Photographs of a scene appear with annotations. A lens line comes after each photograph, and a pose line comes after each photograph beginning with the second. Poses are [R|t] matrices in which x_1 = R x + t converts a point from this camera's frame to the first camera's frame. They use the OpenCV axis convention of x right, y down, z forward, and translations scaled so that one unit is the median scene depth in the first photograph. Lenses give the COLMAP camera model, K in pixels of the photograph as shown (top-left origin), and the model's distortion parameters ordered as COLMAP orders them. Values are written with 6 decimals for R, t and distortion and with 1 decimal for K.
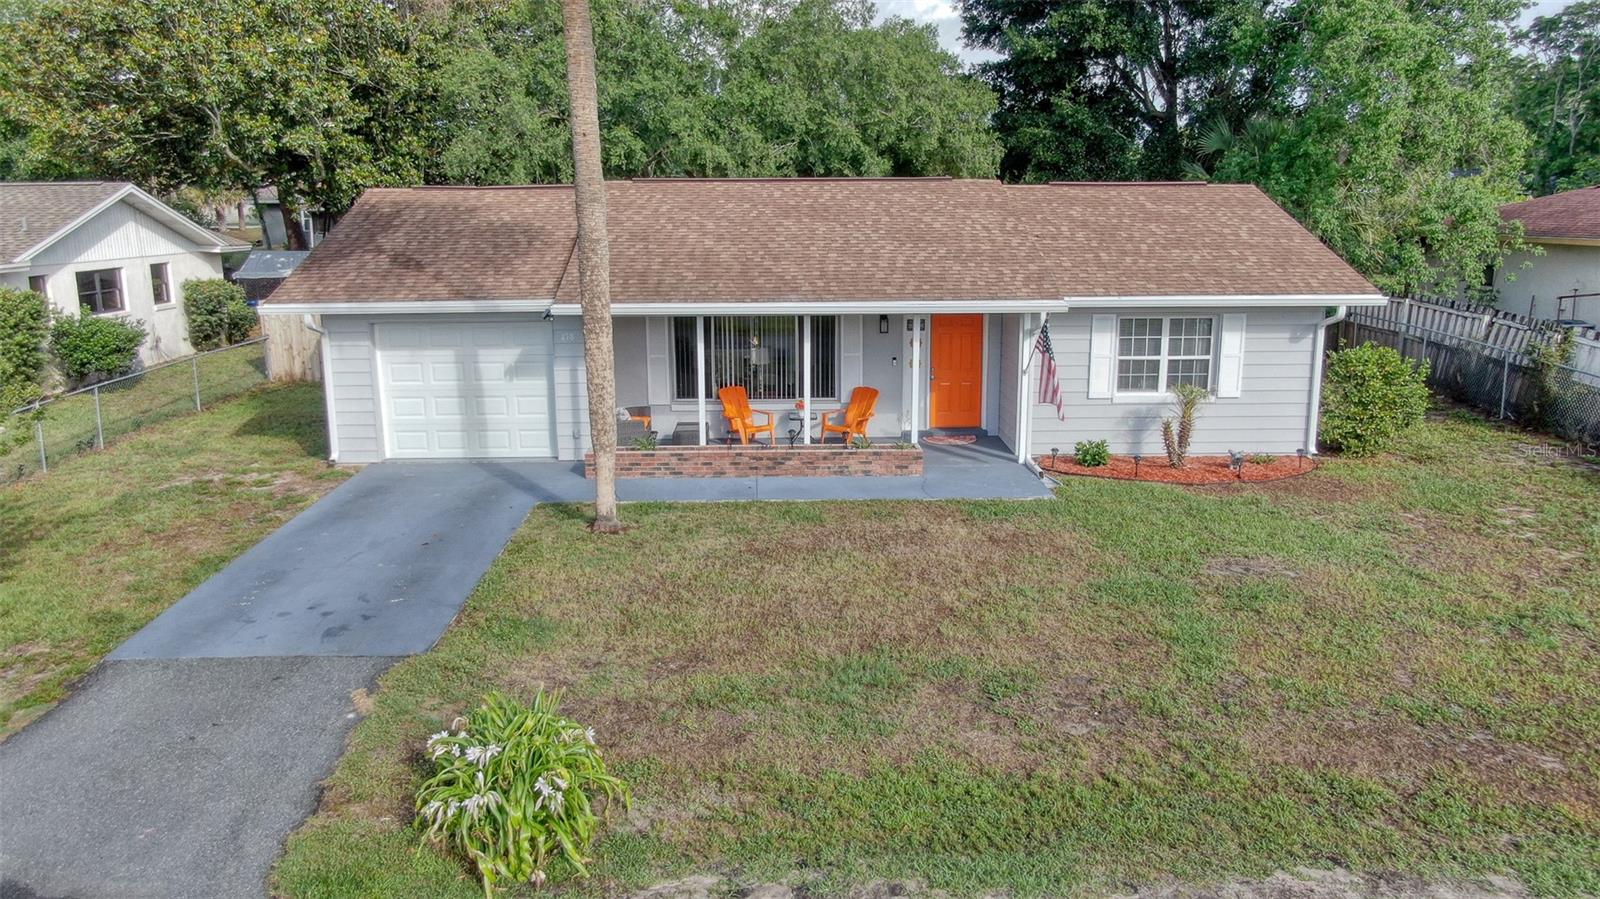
lens RADIAL K [[1151.2, 0, 796.5], [0, 1151.2, 452.3], [0, 0, 1]] dist [-0.007907, -0.003179]
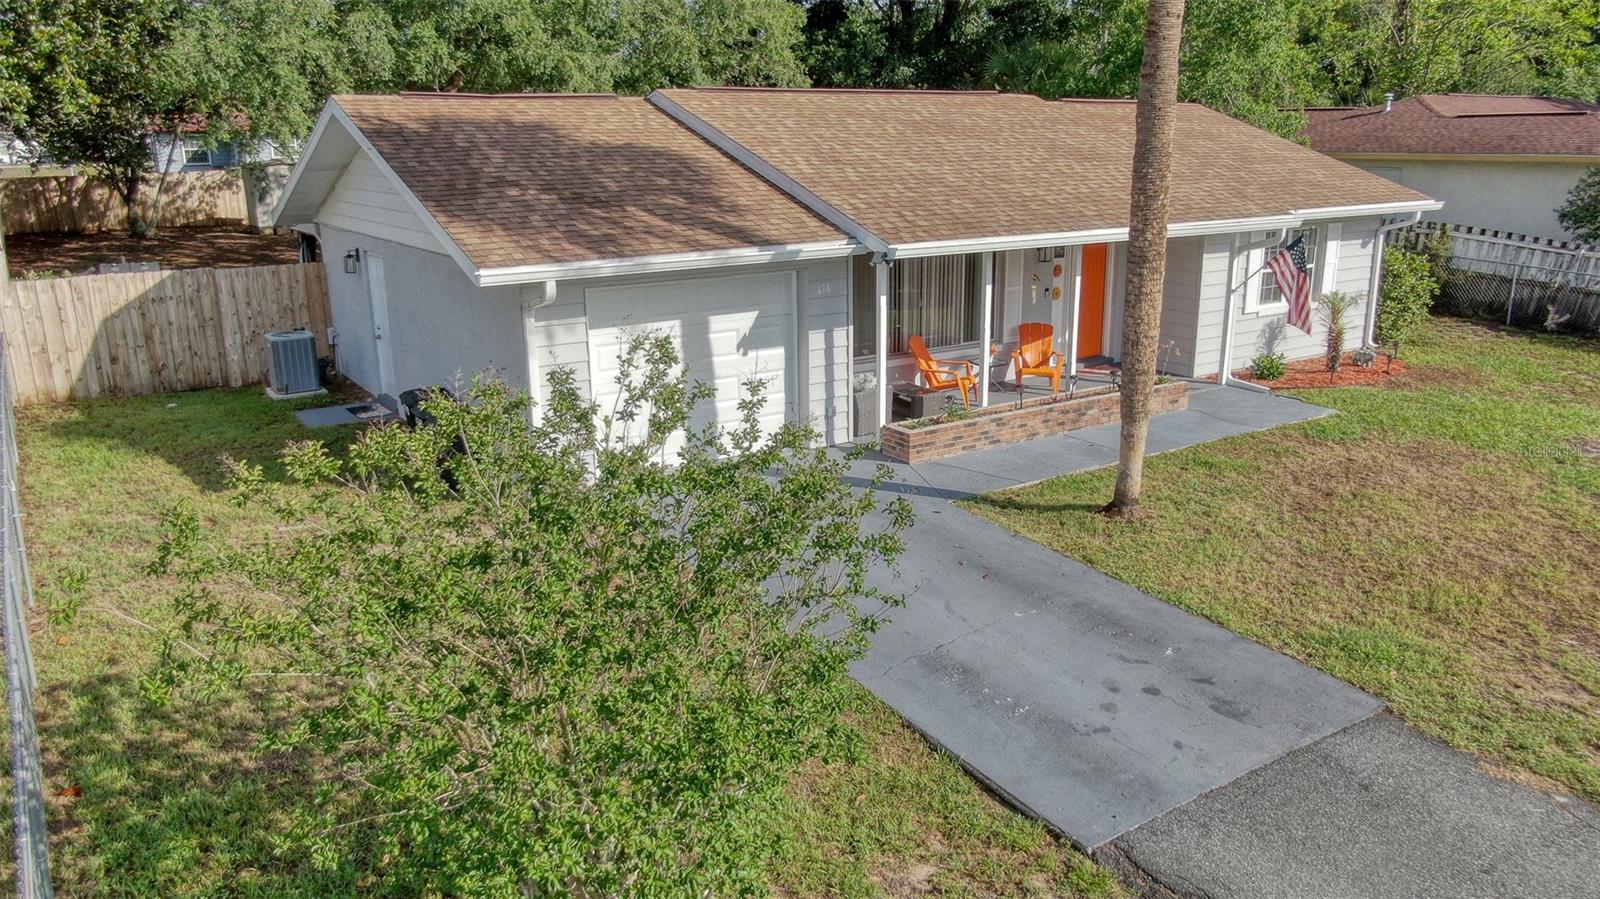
lens RADIAL K [[1151.2, 0, 799.7], [0, 1151.2, 455.1], [0, 0, 1]] dist [-0.007907, -0.003179]
pose [[0.846336, -0.146028, 0.512242, -0.613595], [0.116858, 0.989161, 0.088913, -0.059469], [-0.519673, -0.015391, 0.854227, 0.336998]]
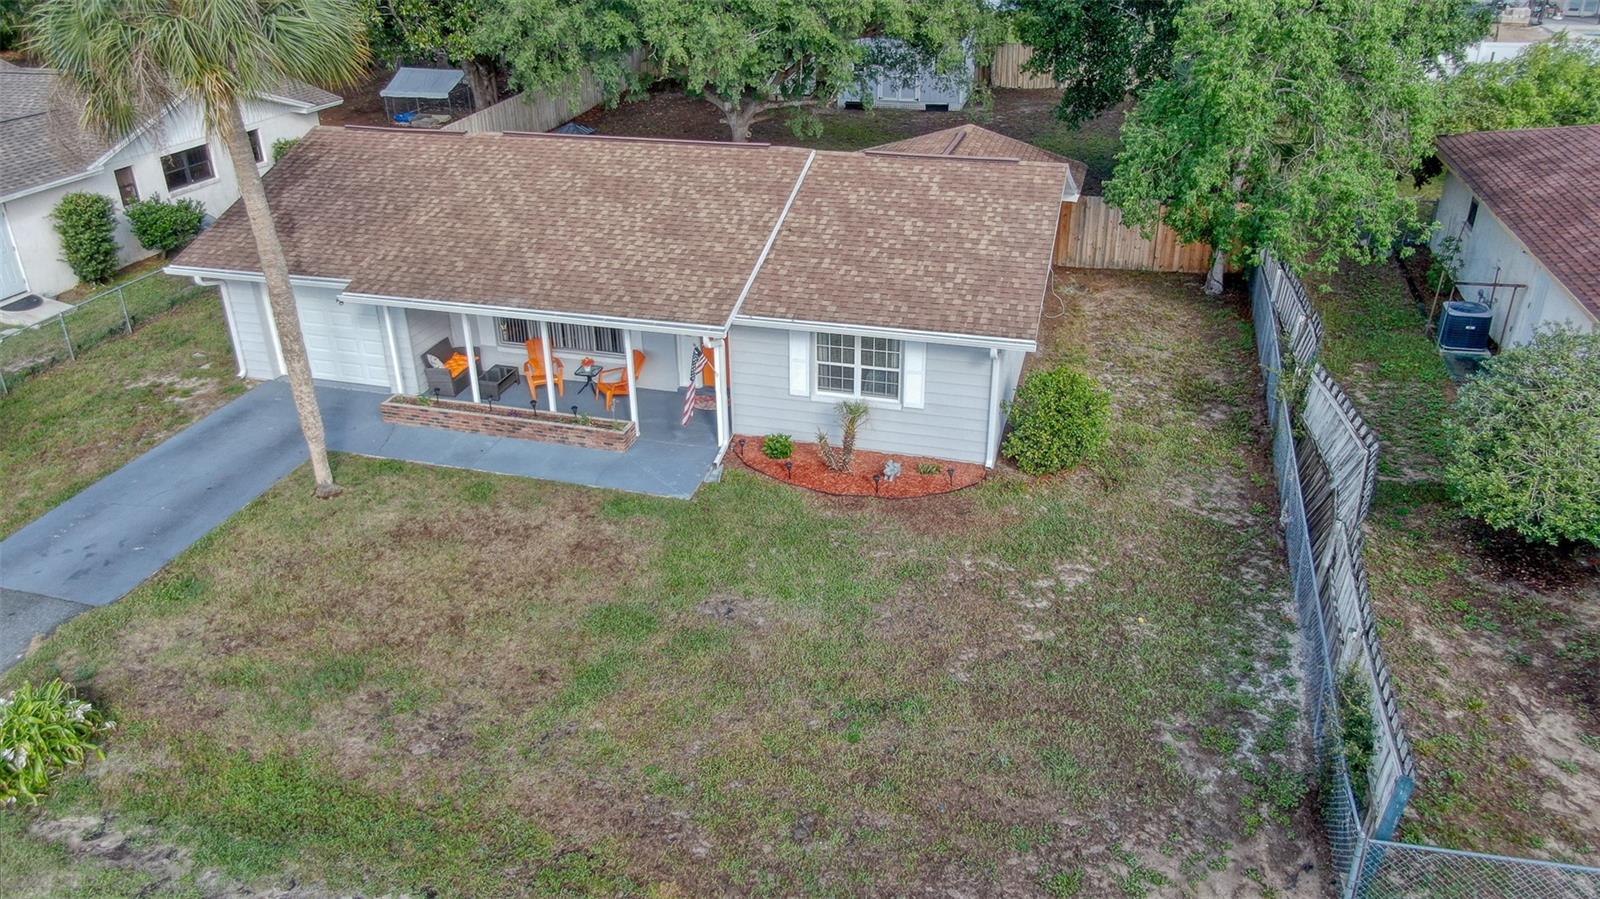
lens RADIAL K [[1151.2, 0, 801.3], [0, 1151.2, 452.2], [0, 0, 1]] dist [-0.007907, -0.003179]
pose [[0.954182, 0.130125, -0.269453, 0.577139], [-0.056611, 0.962735, 0.264457, -0.292347], [0.293824, -0.237086, 0.925990, -0.060061]]
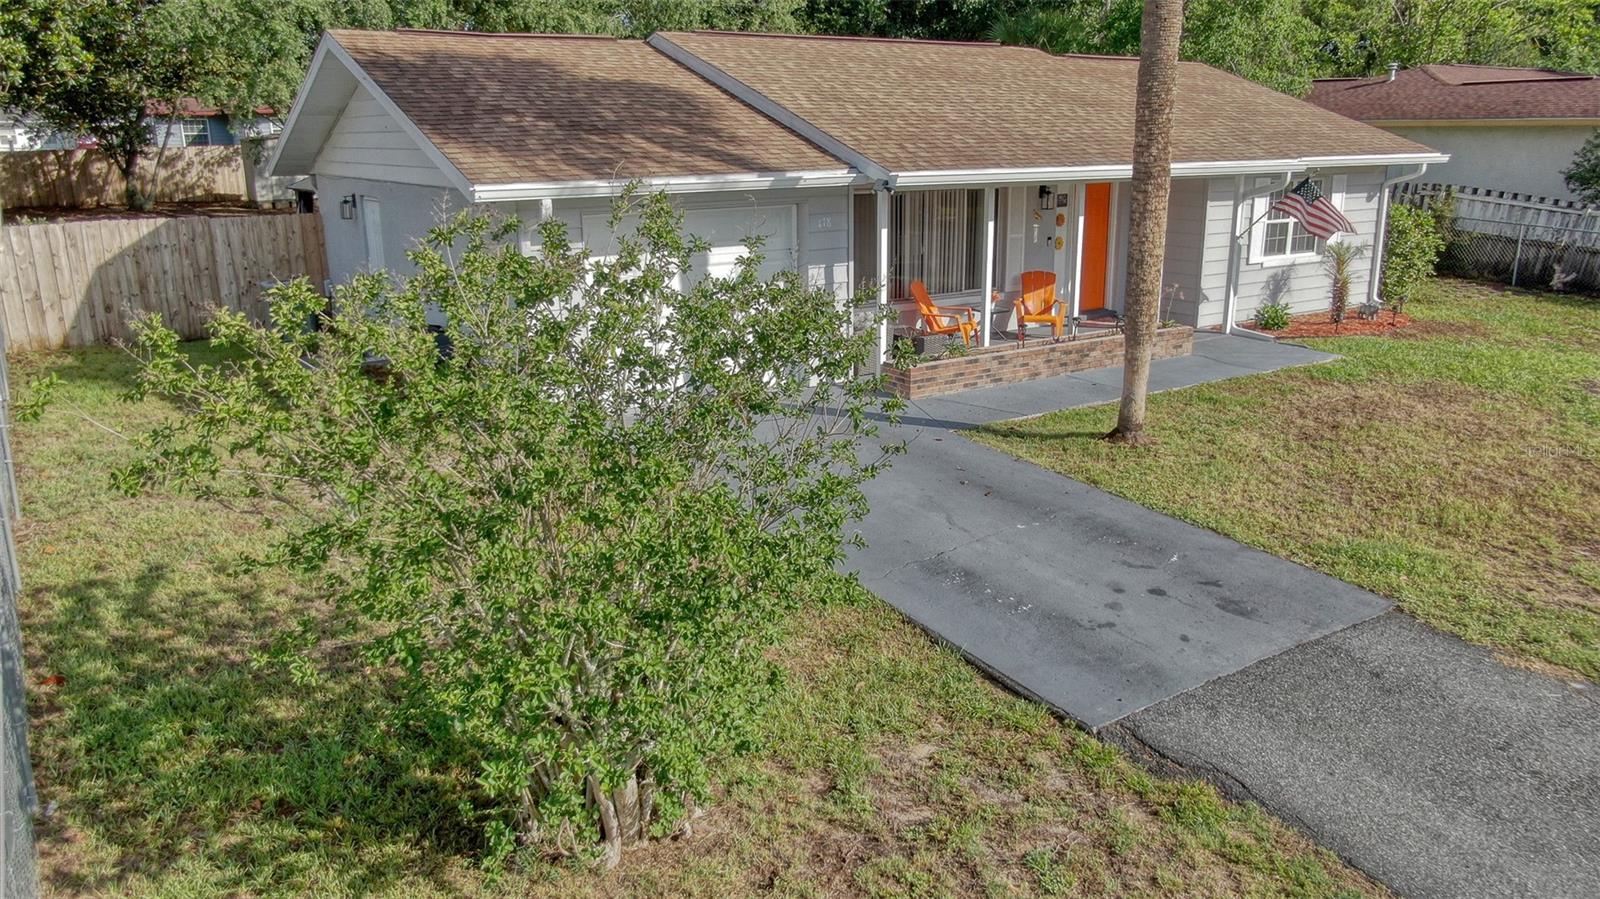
lens RADIAL K [[1151.2, 0, 799.9], [0, 1151.2, 452.9], [0, 0, 1]] dist [-0.007907, -0.003179]
pose [[0.846880, -0.145135, 0.511596, -0.614147], [0.115304, 0.989265, 0.089773, -0.019389], [-0.519133, -0.017038, 0.854523, 0.343478]]
